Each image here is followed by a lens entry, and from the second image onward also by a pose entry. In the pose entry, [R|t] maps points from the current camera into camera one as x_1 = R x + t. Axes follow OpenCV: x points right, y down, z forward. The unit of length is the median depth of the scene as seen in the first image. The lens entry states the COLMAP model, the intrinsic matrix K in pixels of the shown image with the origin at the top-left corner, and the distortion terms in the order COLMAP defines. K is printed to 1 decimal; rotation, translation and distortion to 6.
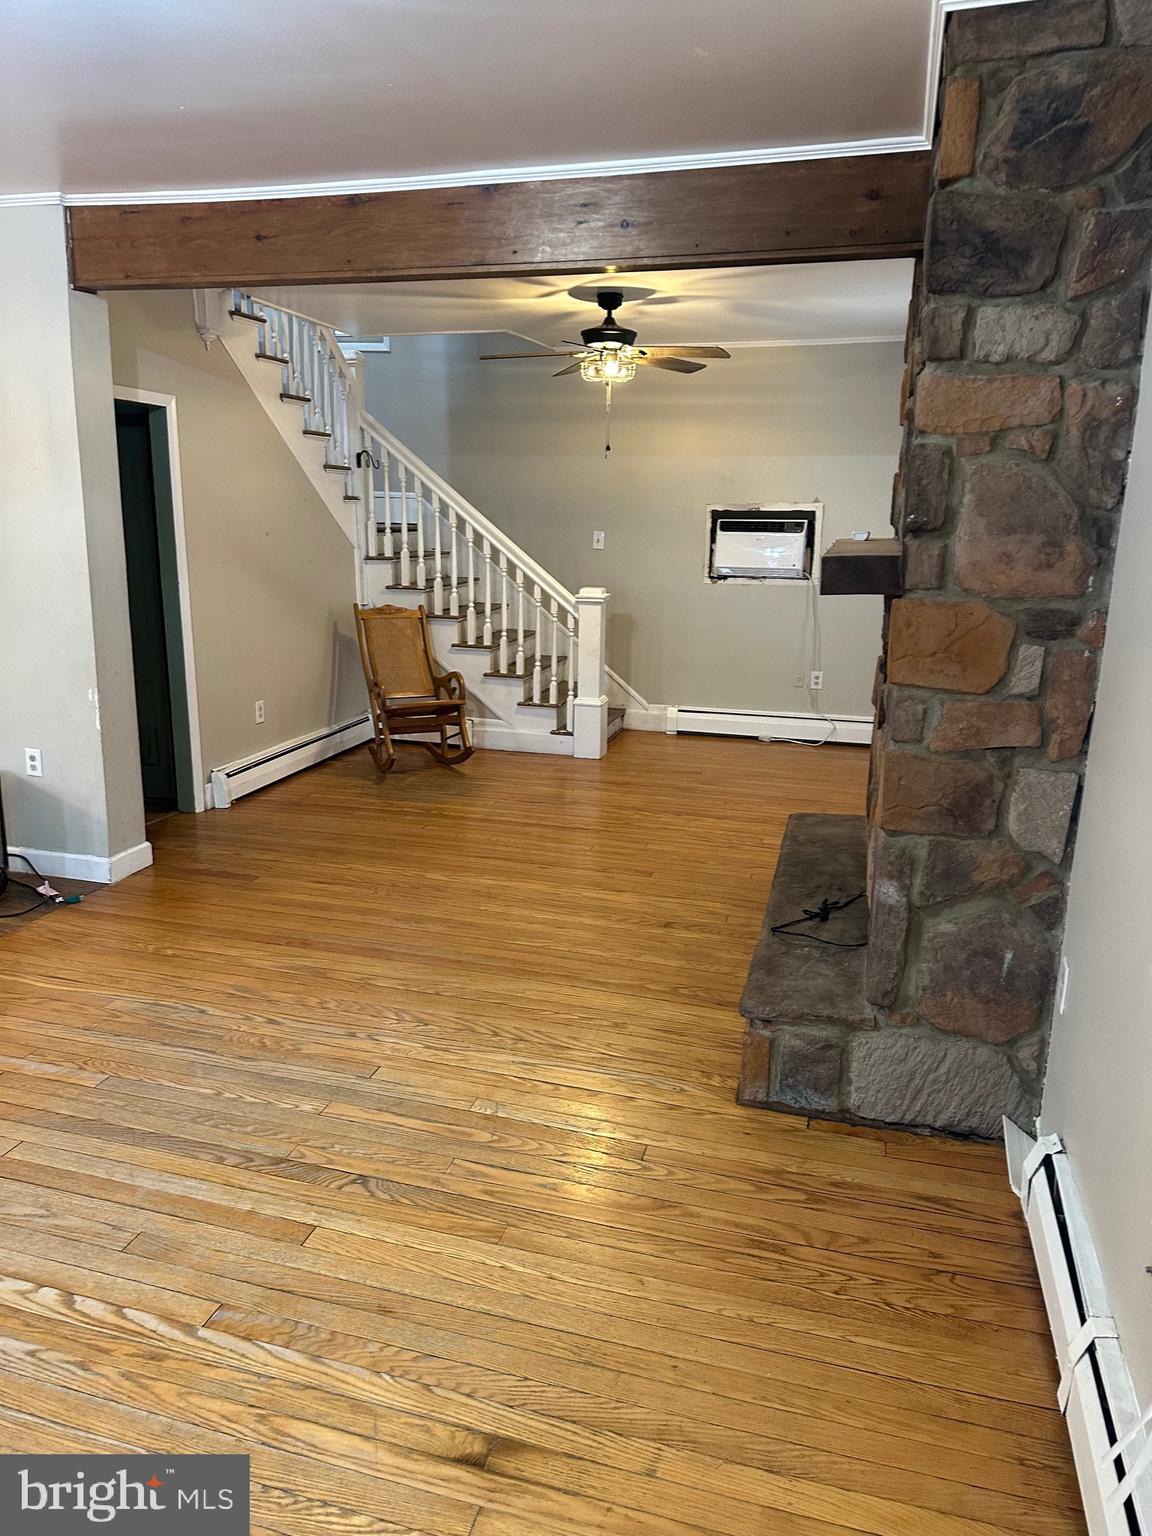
lens RADIAL K [[1054.7, 0, 566.3], [0, 1054.7, 763.6], [0, 0, 1]] dist [0.149504, -0.206152]
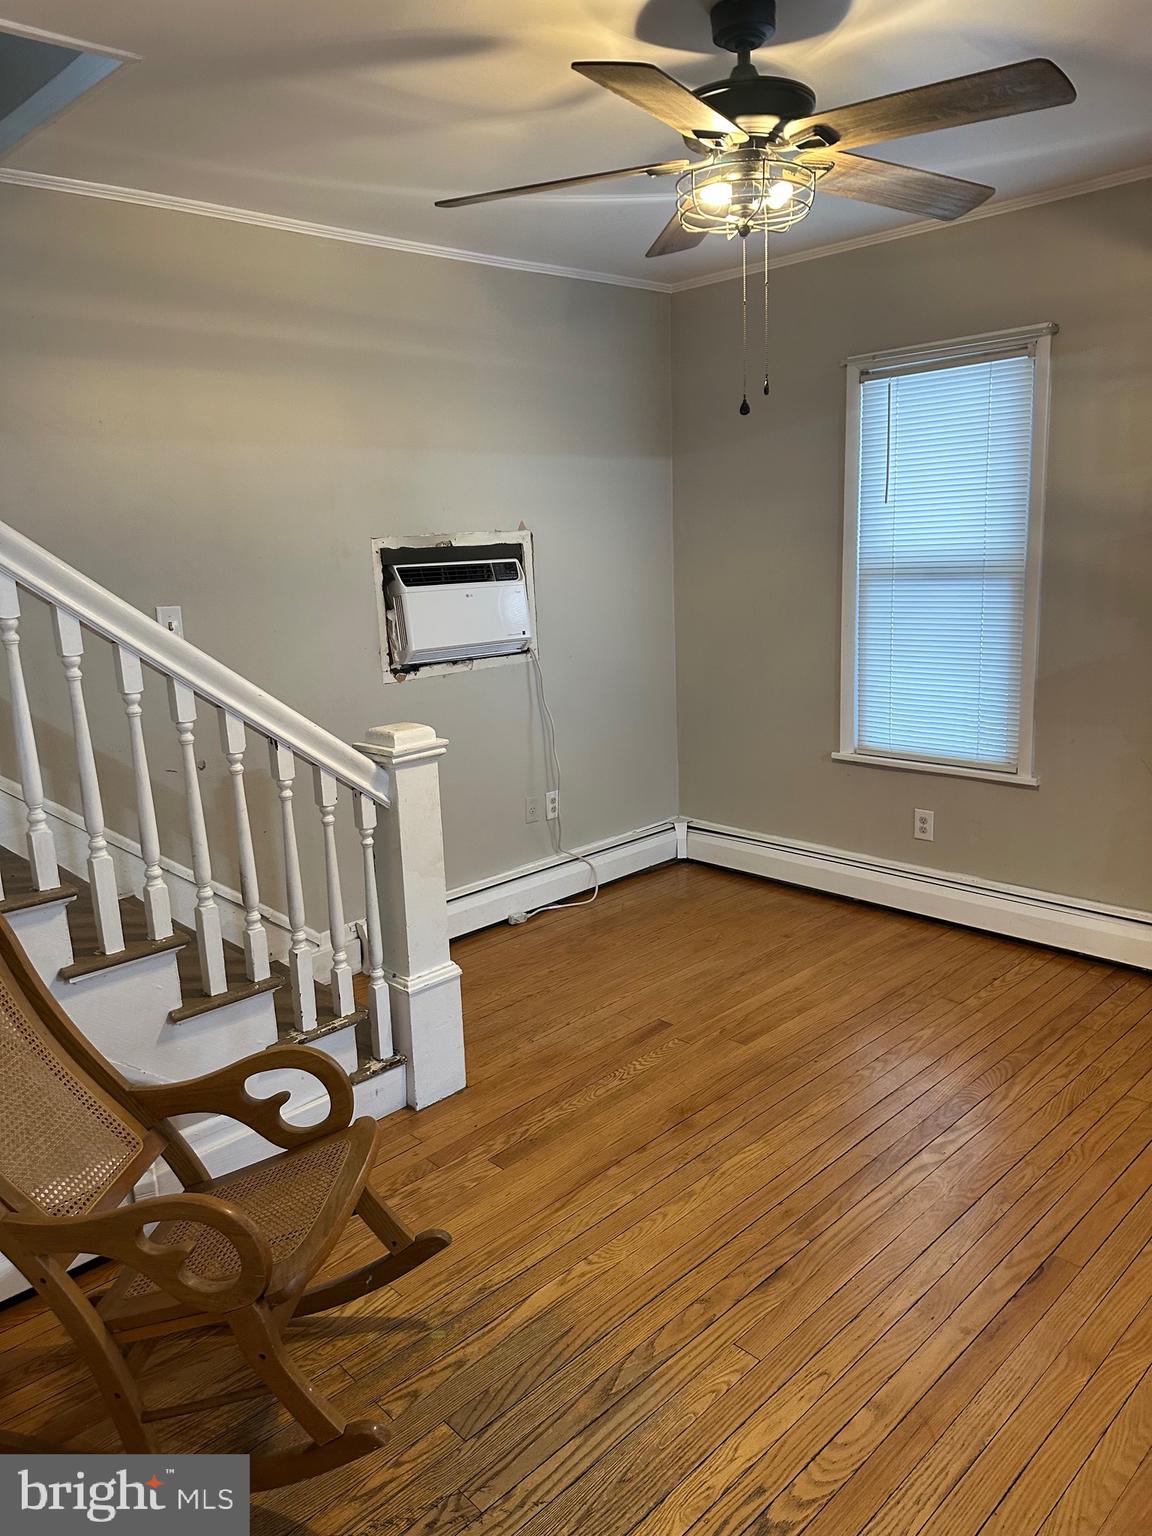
lens RADIAL K [[1054.7, 0, 566.3], [0, 1054.7, 763.6], [0, 0, 1]] dist [0.149504, -0.206152]
pose [[0.501360, -0.217117, 0.837555, -0.288445], [0.250547, 0.962962, 0.099648, -0.164461], [-0.828169, 0.159888, 0.537189, 0.654187]]
